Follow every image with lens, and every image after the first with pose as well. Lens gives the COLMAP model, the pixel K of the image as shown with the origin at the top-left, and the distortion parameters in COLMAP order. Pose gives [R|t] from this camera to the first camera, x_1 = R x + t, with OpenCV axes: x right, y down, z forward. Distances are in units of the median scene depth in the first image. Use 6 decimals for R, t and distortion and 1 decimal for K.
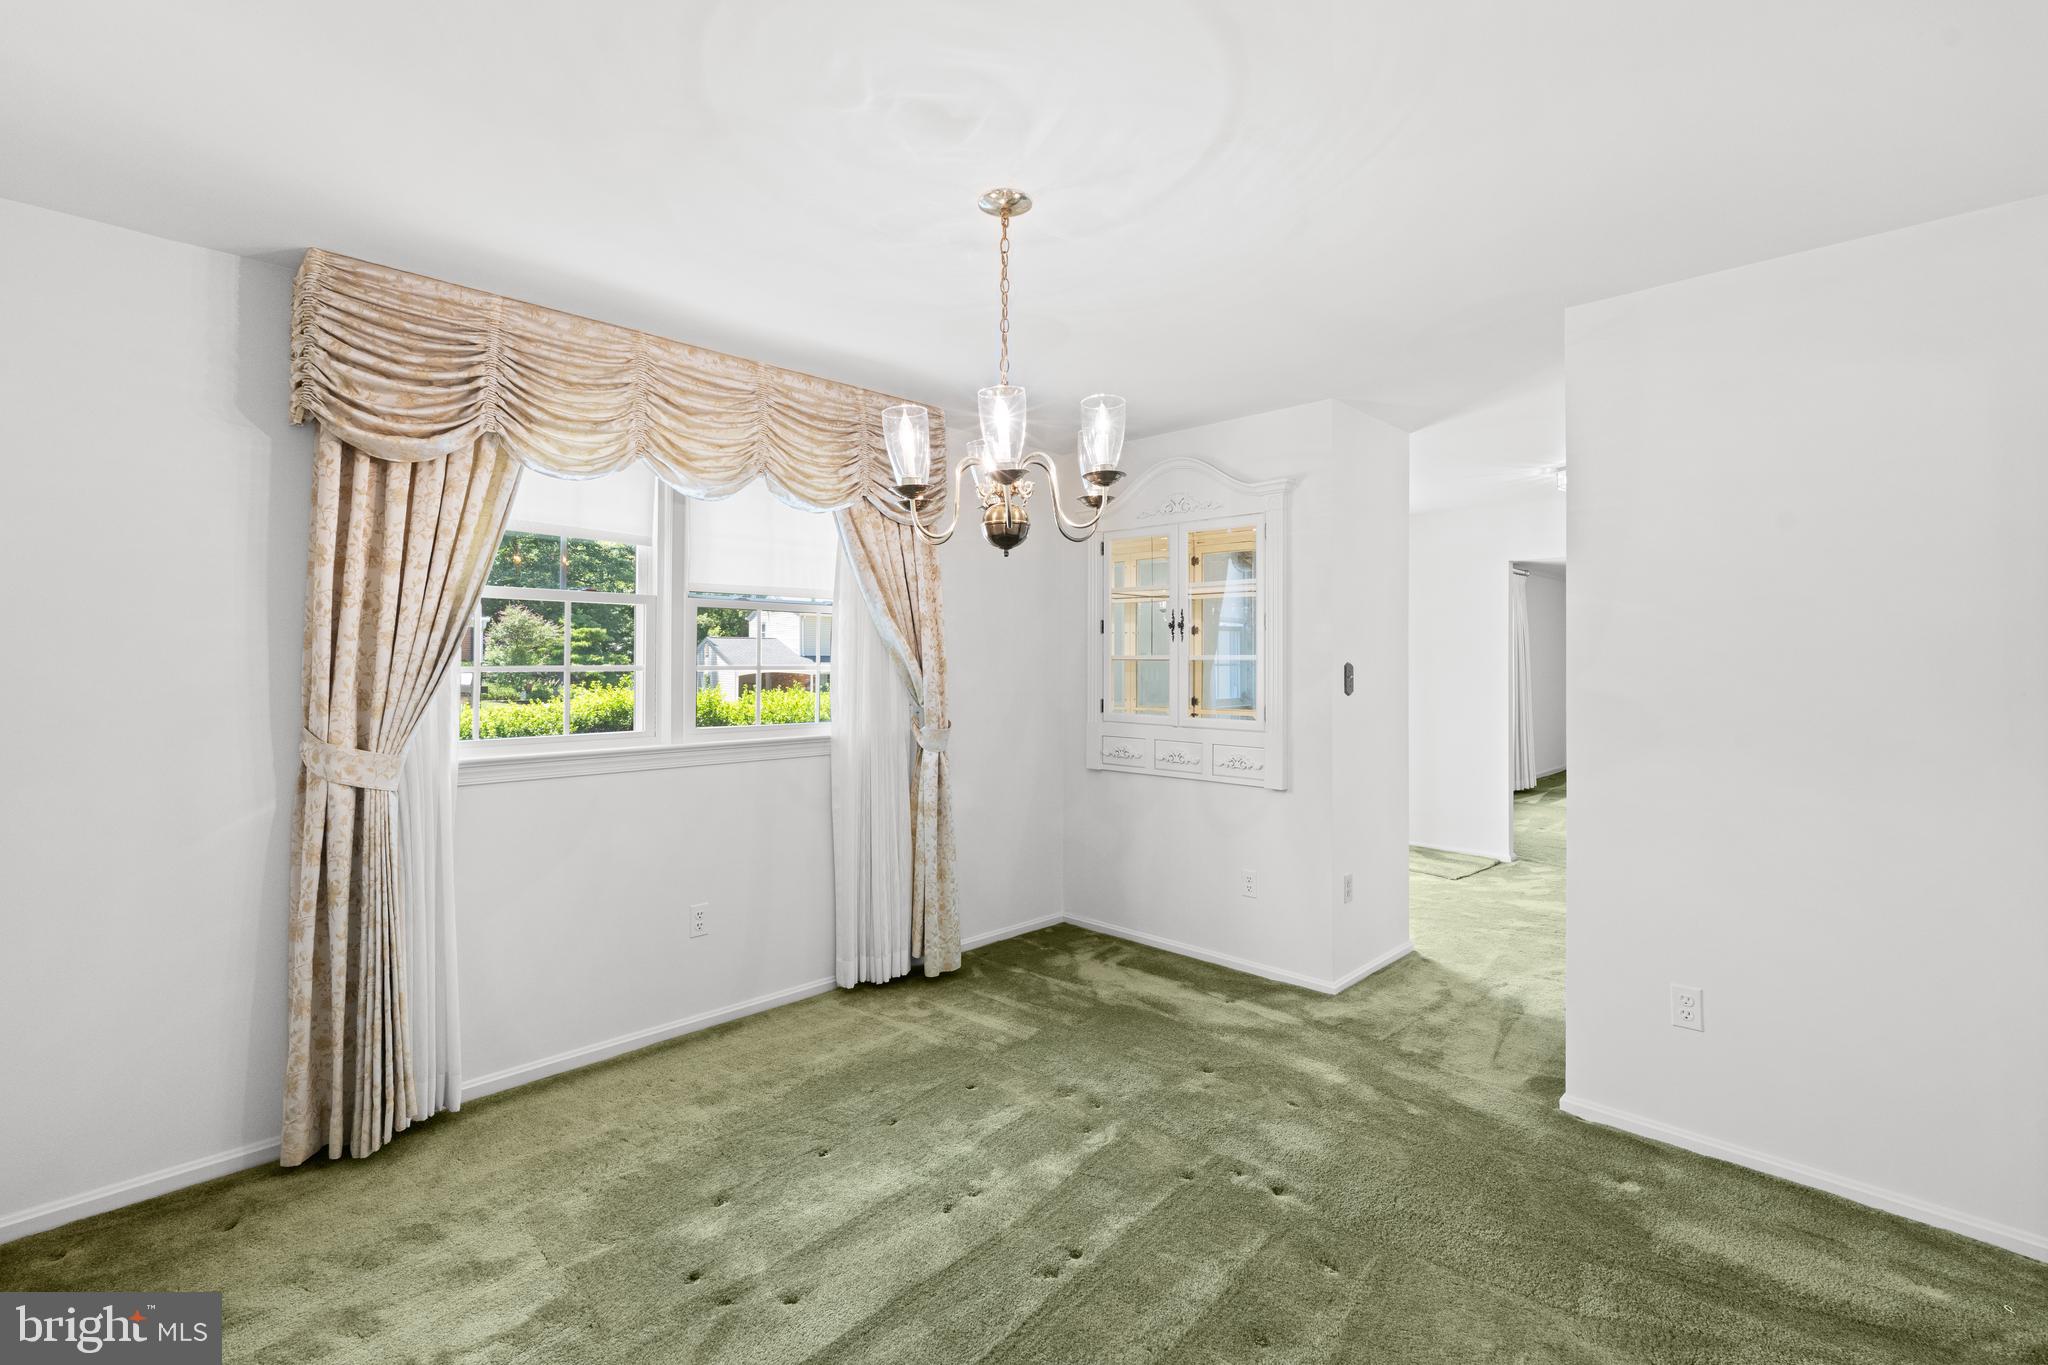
lens RADIAL K [[904.2, 0, 1022.2], [0, 904.2, 666.1], [0, 0, 1]] dist [-0.006833, 0.002140]
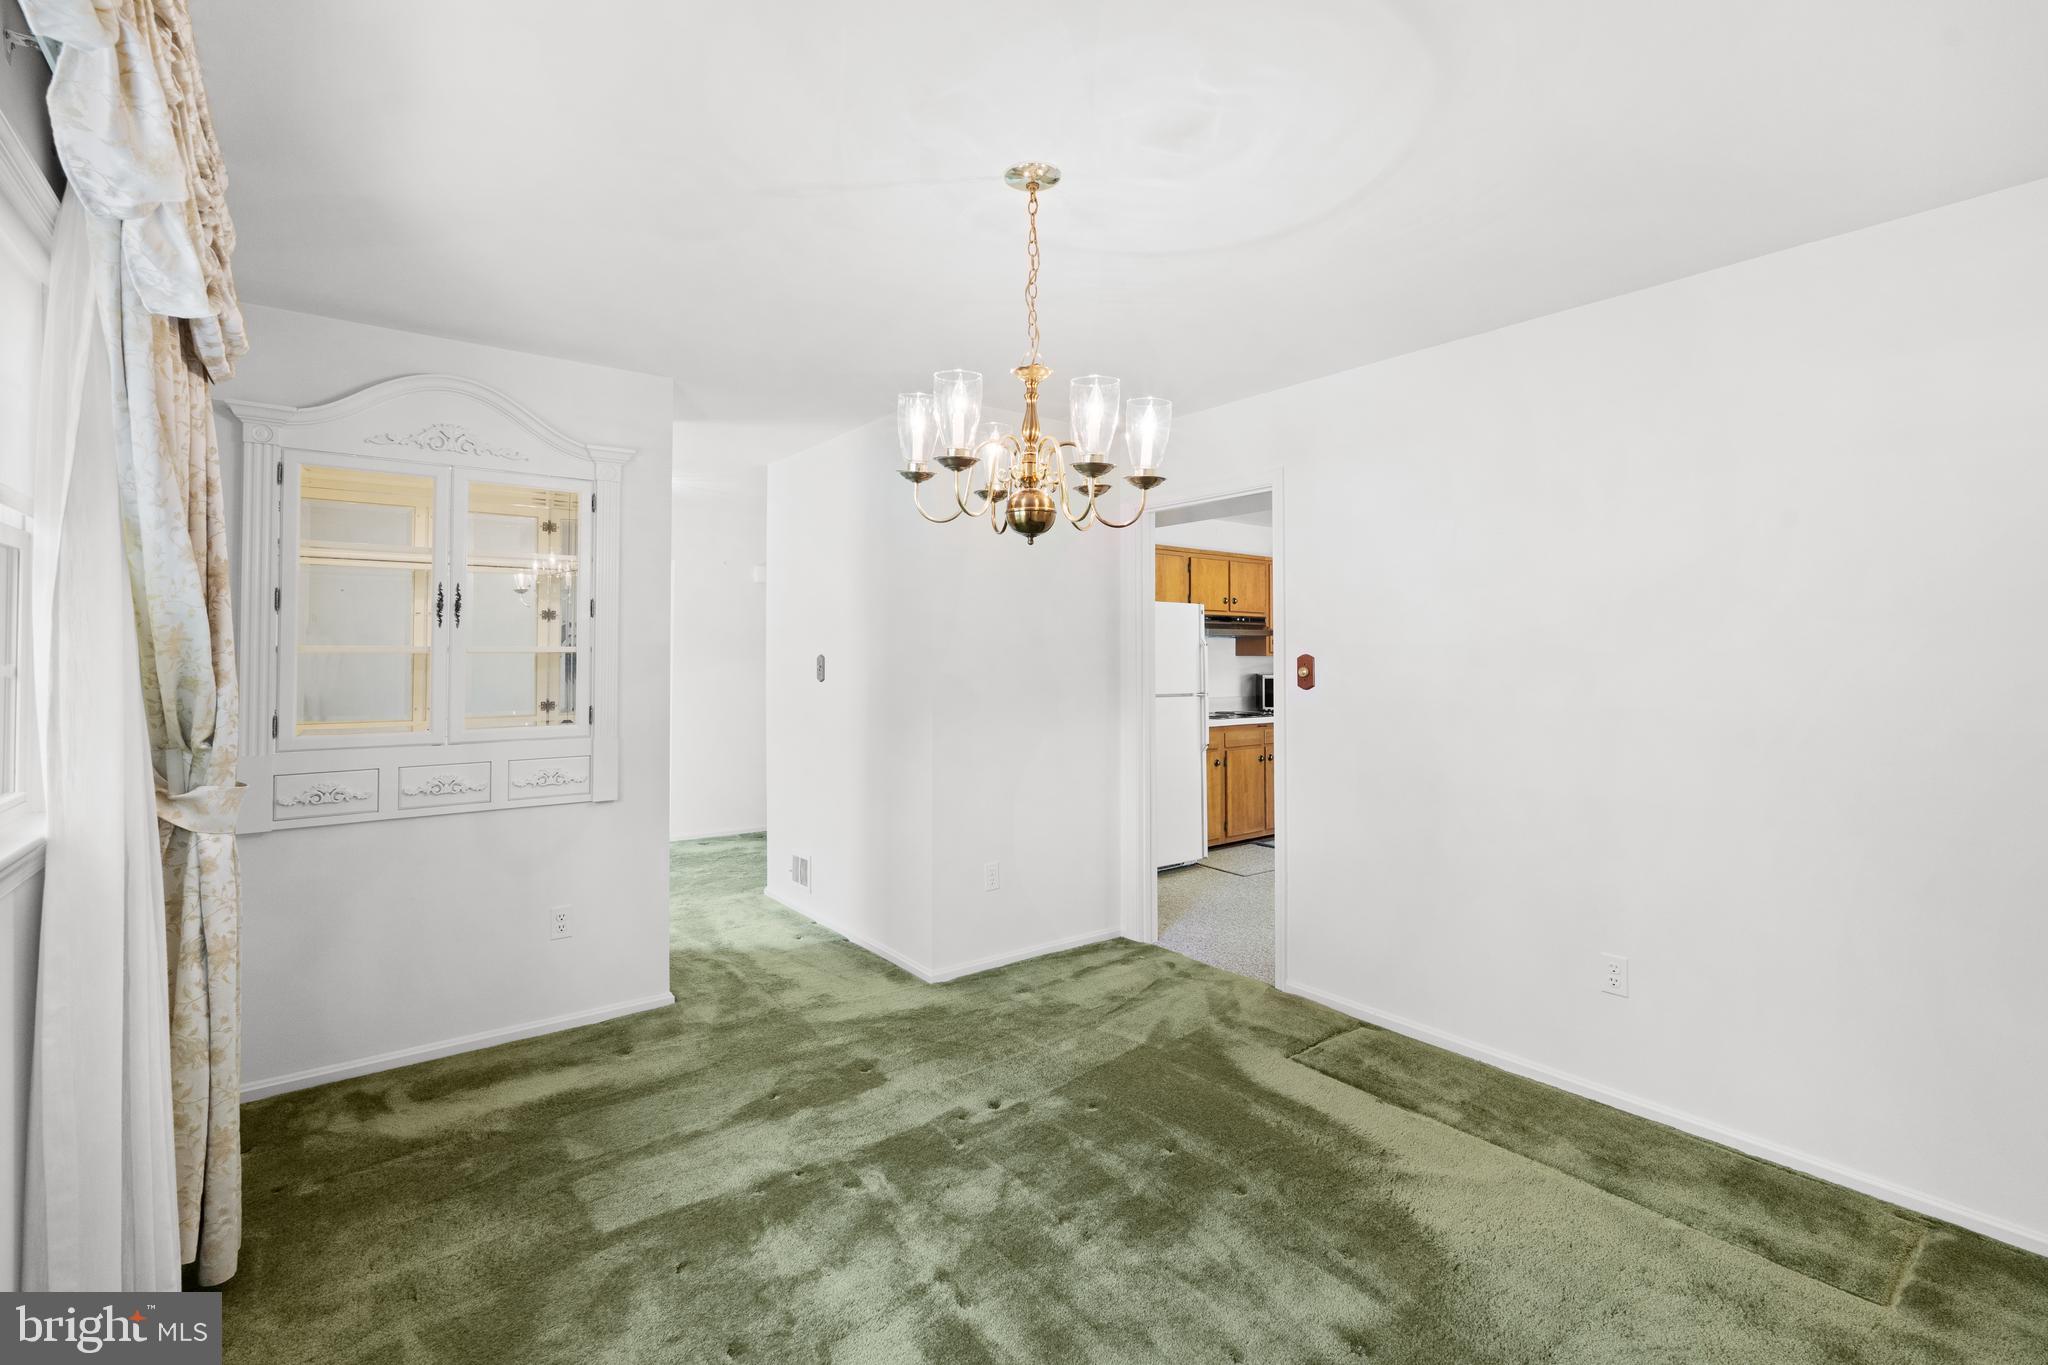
lens RADIAL K [[904.2, 0, 1010.7], [0, 904.2, 647.8], [0, 0, 1]] dist [-0.006833, 0.002140]
pose [[0.151821, 0.006928, 0.988384, -0.532757], [0.009077, 0.999924, -0.008403, -0.000981], [-0.988366, 0.010247, 0.151746, 0.485647]]
